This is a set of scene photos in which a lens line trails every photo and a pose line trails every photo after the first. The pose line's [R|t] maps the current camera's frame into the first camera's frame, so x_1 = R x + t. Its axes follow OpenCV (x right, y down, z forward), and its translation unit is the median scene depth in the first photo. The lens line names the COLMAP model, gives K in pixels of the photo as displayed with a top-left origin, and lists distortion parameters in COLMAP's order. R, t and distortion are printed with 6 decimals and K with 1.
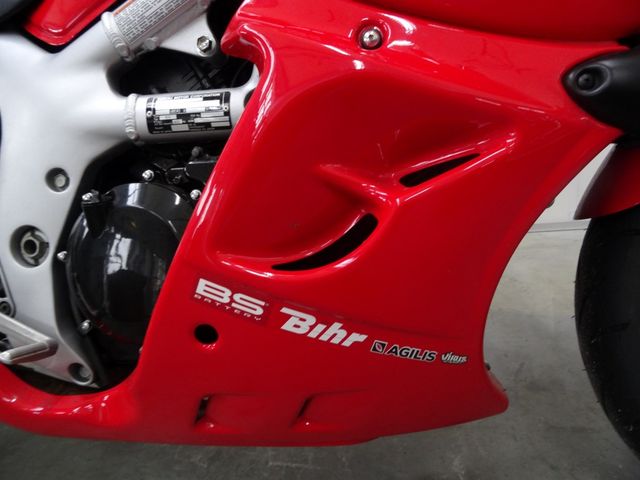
lens RADIAL K [[463.7, 0, 320.8], [0, 463.7, 235.6], [0, 0, 1]] dist [0.000624, -0.000608]
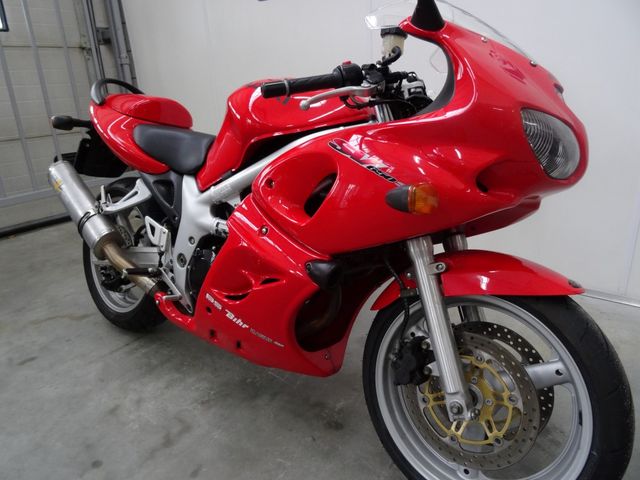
lens RADIAL K [[463.7, 0, 320.8], [0, 463.7, 235.6], [0, 0, 1]] dist [0.000624, -0.000608]
pose [[0.865949, 0.226220, -0.446047, 1.644493], [-0.185029, 0.973485, 0.134506, -0.813383], [0.464648, -0.033944, 0.884845, -1.362308]]
